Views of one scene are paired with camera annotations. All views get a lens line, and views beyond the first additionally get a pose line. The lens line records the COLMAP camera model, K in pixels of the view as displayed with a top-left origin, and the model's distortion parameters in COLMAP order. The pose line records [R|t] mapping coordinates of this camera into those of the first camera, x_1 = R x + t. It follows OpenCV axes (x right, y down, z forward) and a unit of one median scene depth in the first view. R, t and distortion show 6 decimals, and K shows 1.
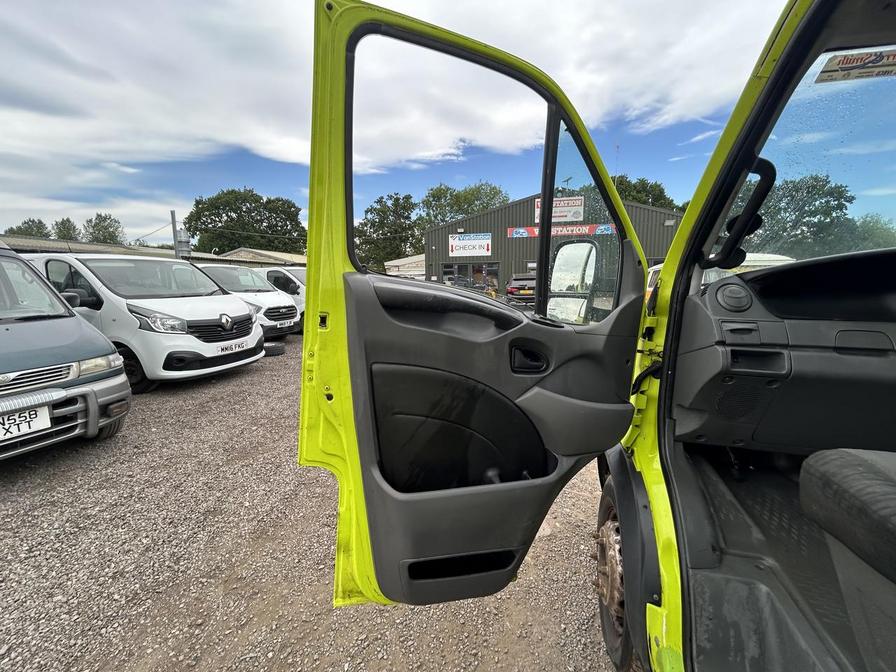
lens RADIAL K [[361.5, 0, 451.0], [0, 361.5, 339.8], [0, 0, 1]] dist [-0.001962, 0.001090]
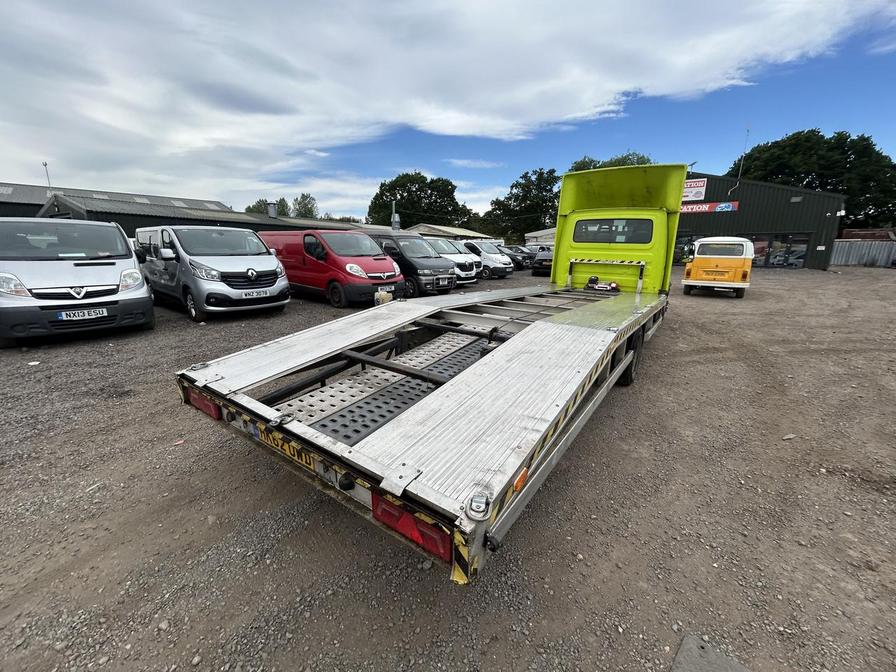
lens RADIAL K [[361.5, 0, 446.8], [0, 361.5, 340.8], [0, 0, 1]] dist [-0.001962, 0.001090]
pose [[0.930085, 0.105427, -0.351890, 0.426238], [-0.075591, 0.992359, 0.097518, 0.550731], [0.359482, -0.064100, 0.930948, -3.218138]]
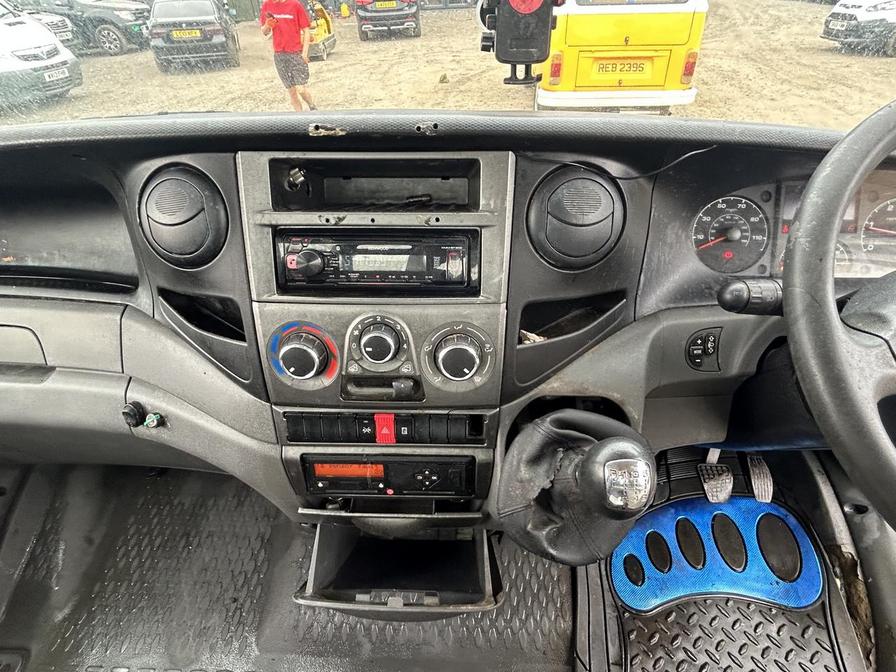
lens RADIAL K [[491.9, 0, 441.3], [0, 491.9, 328.7], [0, 0, 1]] dist [0.000692, 0.000880]
pose [[0.977839, -0.140561, 0.155155, 0.613194], [0.056259, 0.890262, 0.451961, -0.109152], [-0.201656, -0.433217, 0.878441, 0.116766]]
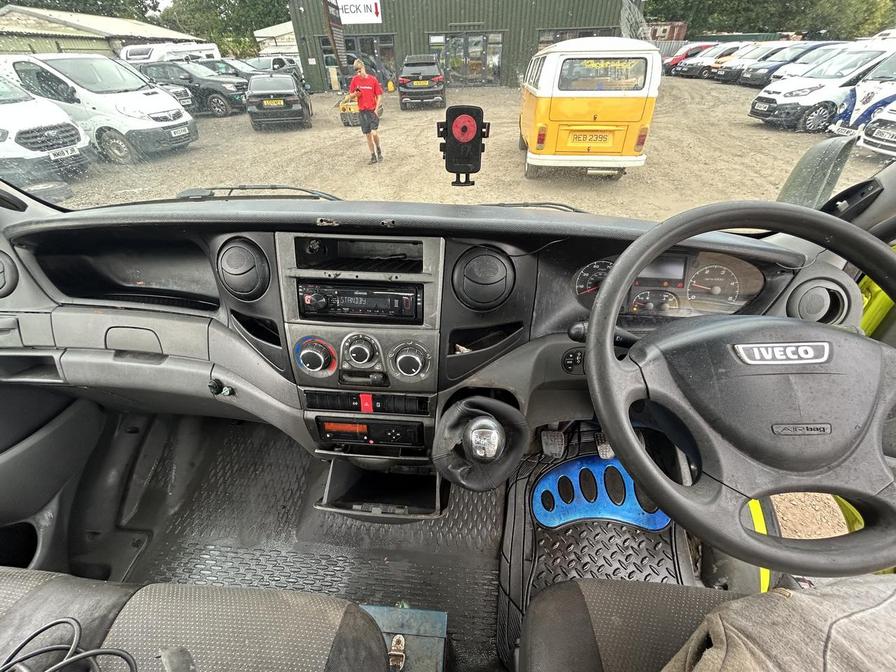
lens RADIAL K [[361.5, 0, 445.8], [0, 361.5, 337.3], [0, 0, 1]] dist [-0.001962, 0.001090]
pose [[0.986054, -0.109207, 0.125584, 0.644367], [0.035728, 0.875909, 0.481152, -0.135162], [-0.162545, -0.469955, 0.867595, 0.083859]]
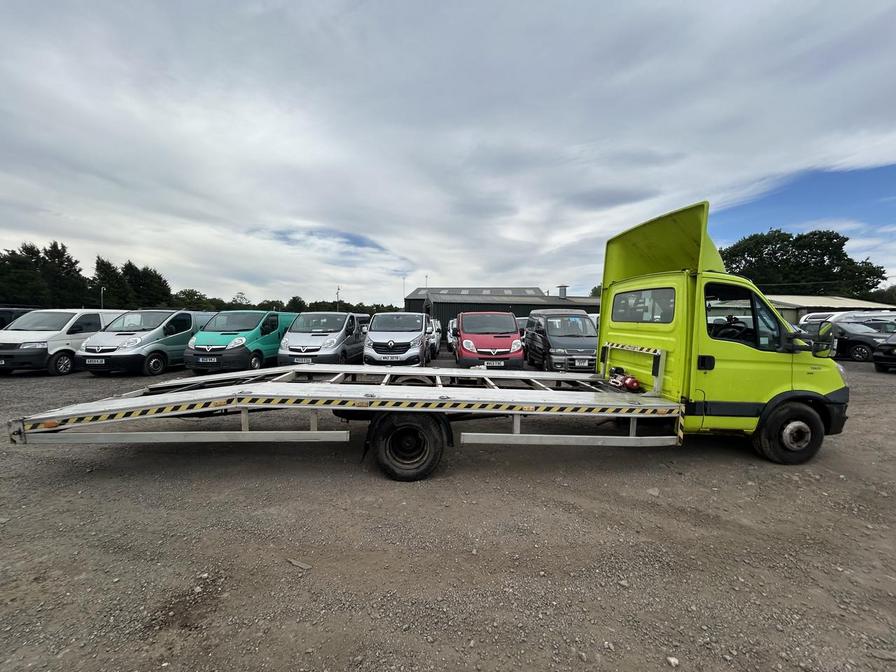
lens RADIAL K [[361.5, 0, 444.5], [0, 361.5, 346.4], [0, 0, 1]] dist [-0.001962, 0.001090]
pose [[0.295293, 0.072182, -0.952676, 2.149273], [-0.164576, 0.986080, 0.023701, 0.229322], [0.941125, 0.149788, 0.303062, -1.664732]]
